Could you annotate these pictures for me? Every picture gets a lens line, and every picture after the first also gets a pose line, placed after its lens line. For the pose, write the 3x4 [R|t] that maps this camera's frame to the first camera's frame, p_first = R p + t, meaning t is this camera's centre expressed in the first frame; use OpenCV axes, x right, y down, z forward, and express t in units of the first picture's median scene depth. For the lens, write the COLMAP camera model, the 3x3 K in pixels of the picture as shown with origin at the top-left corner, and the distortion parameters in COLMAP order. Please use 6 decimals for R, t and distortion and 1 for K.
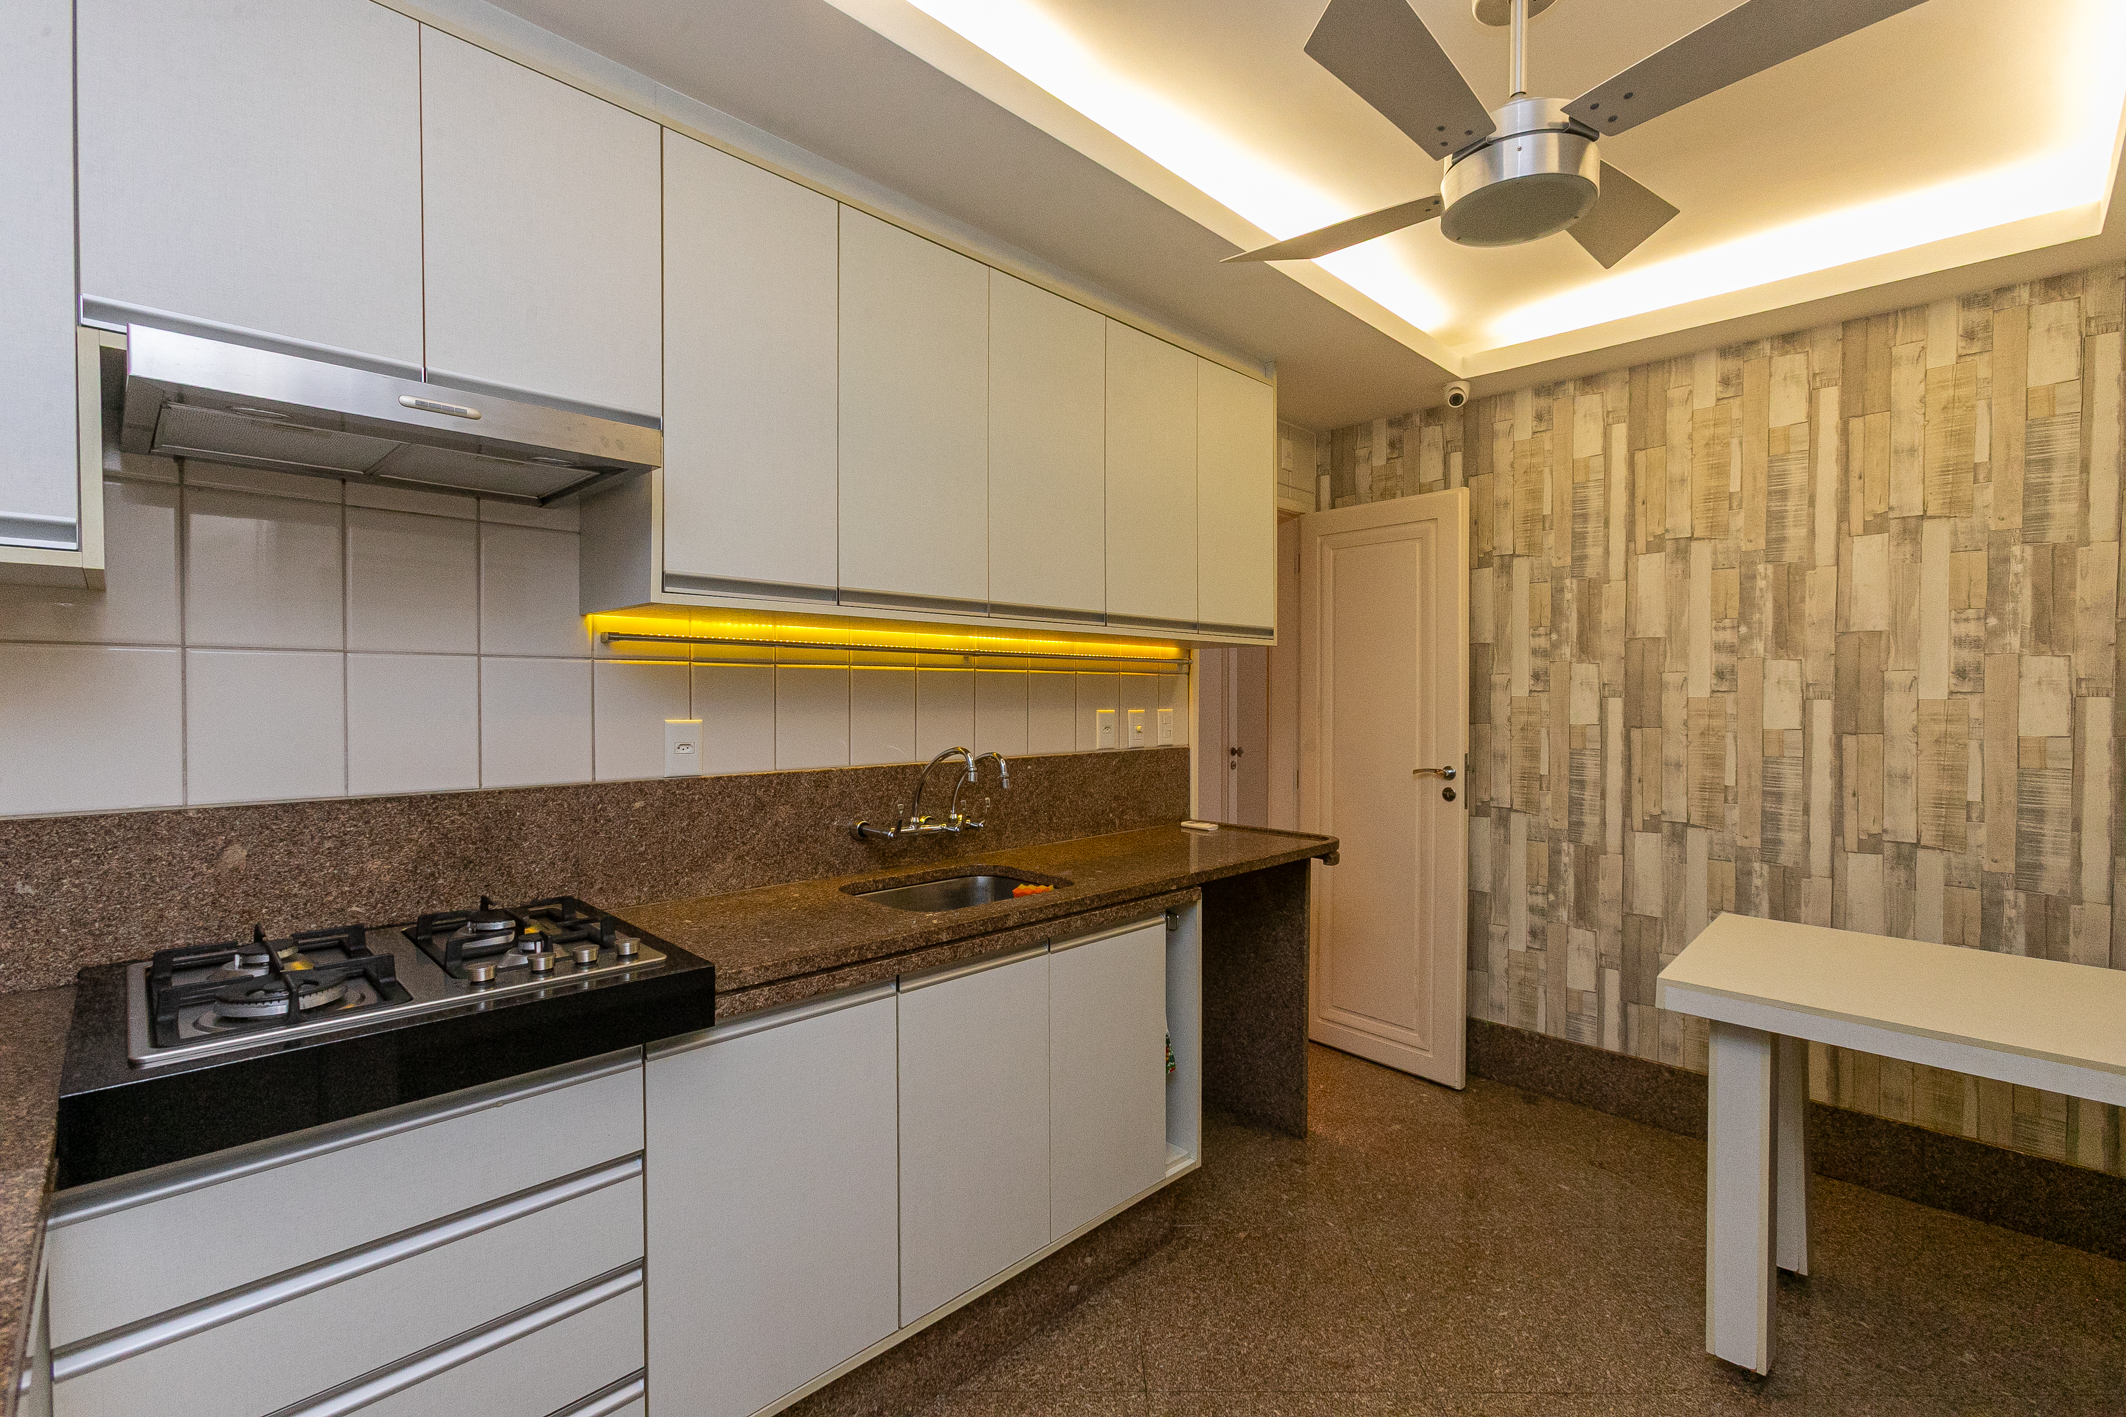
lens RADIAL K [[938.9, 0, 1063.0], [0, 938.9, 708.5], [0, 0, 1]] dist [-0.001113, 0.000695]
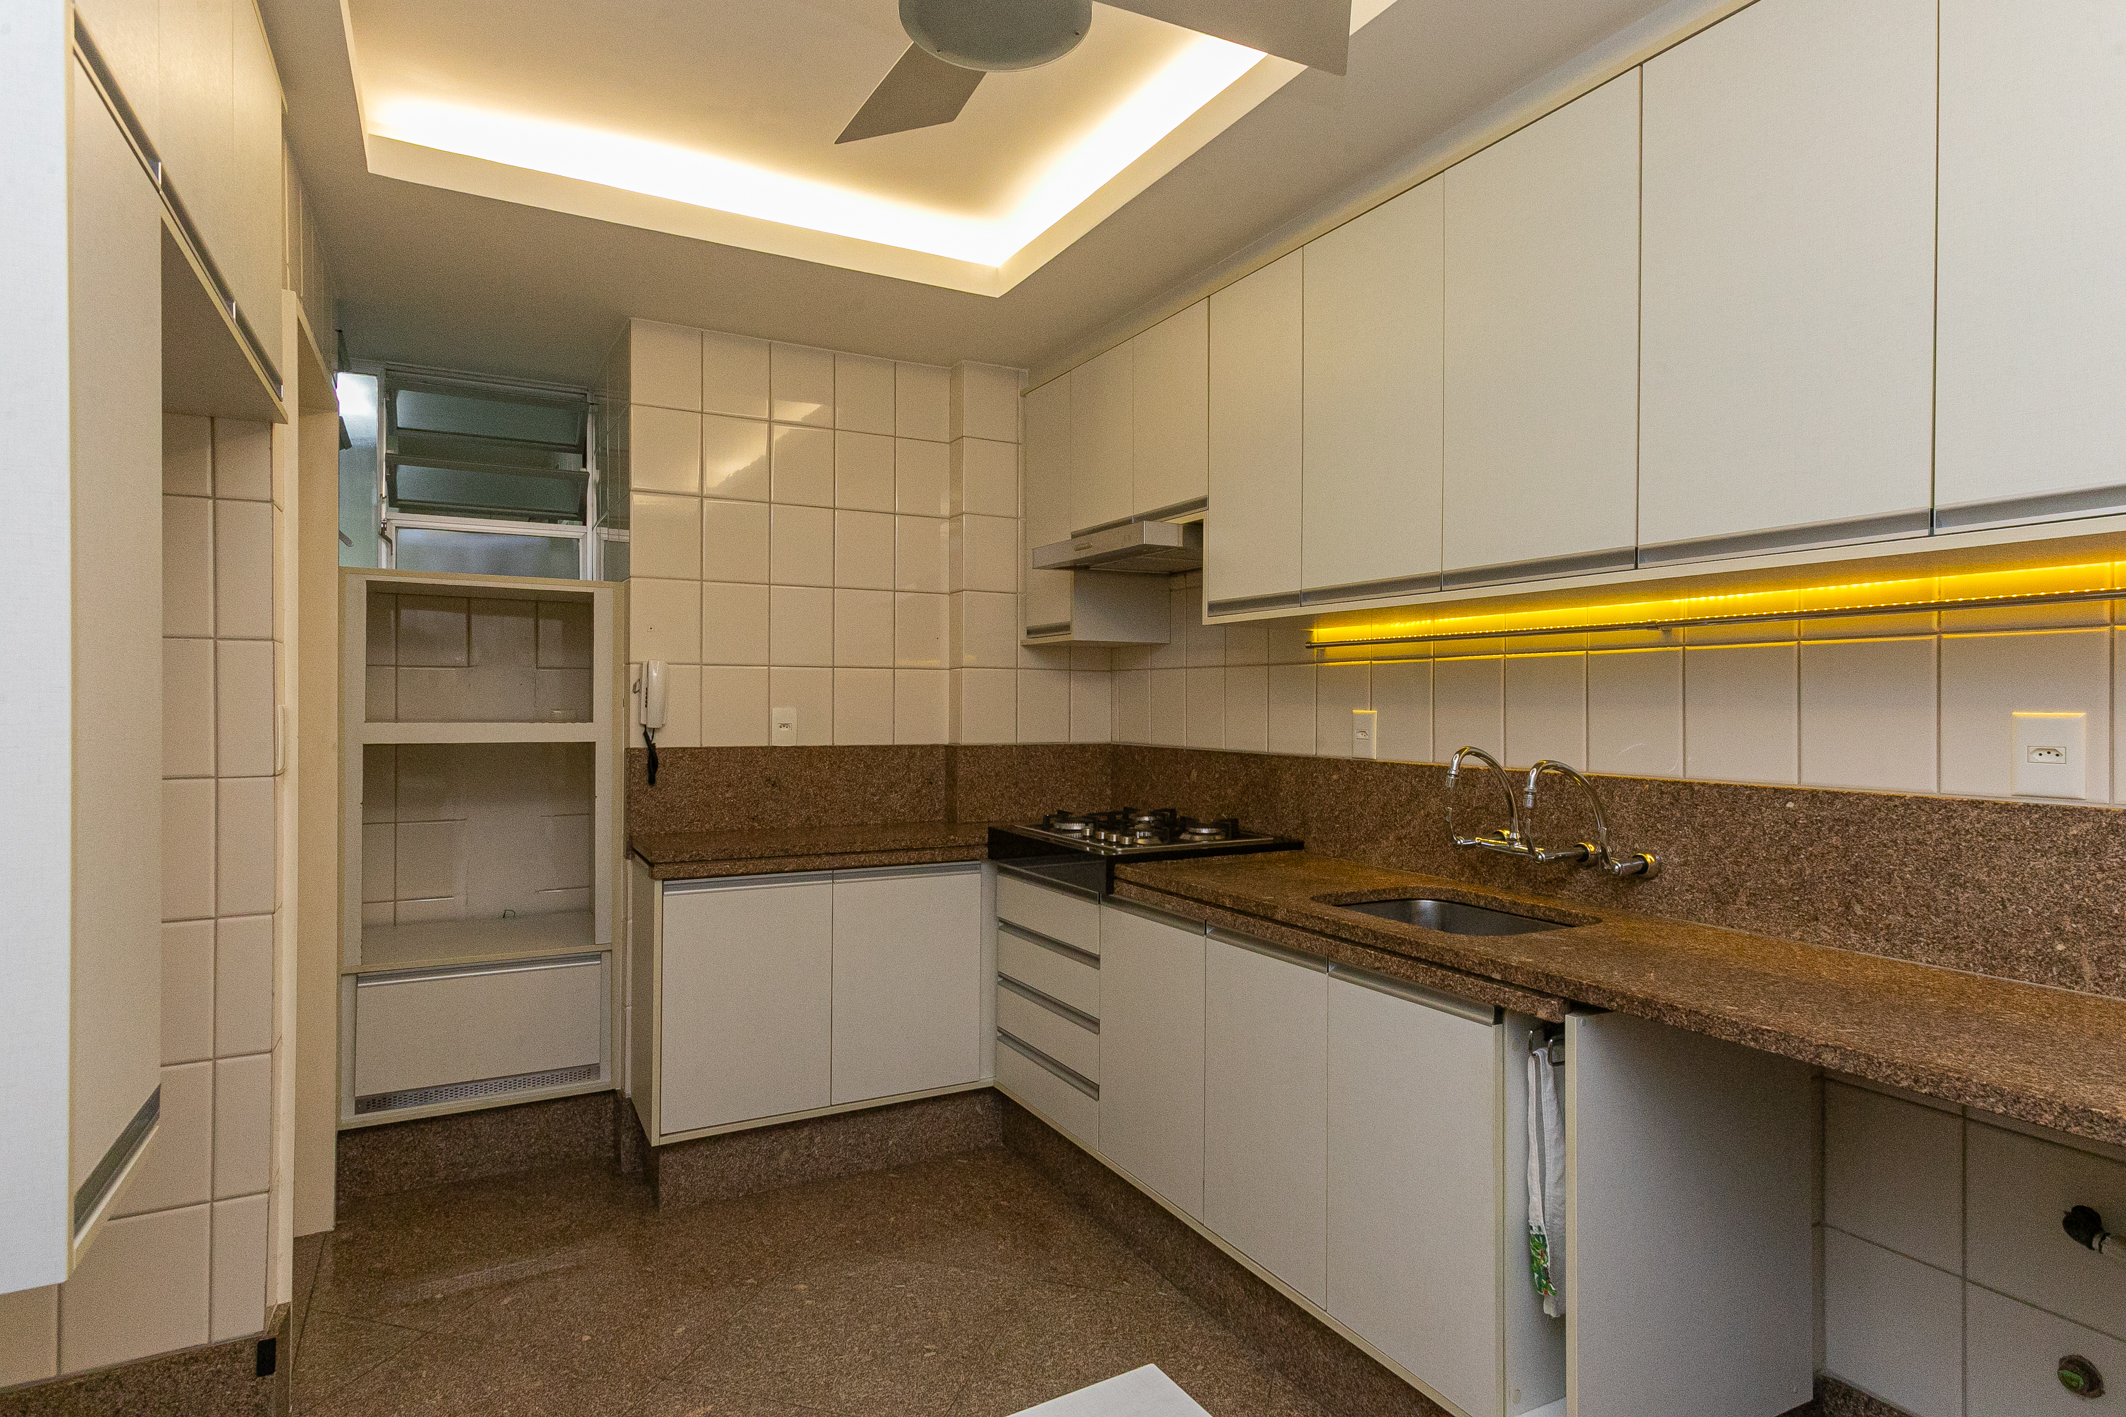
lens RADIAL K [[997.2, 0, 1063.0], [0, 997.2, 708.5], [0, 0, 1]] dist [-0.002491, 0.000202]
pose [[-0.233325, -0.002461, -0.972396, 0.877607], [-0.025288, 0.999674, 0.003538, 0.014036], [0.972070, 0.025415, -0.233311, 0.898473]]
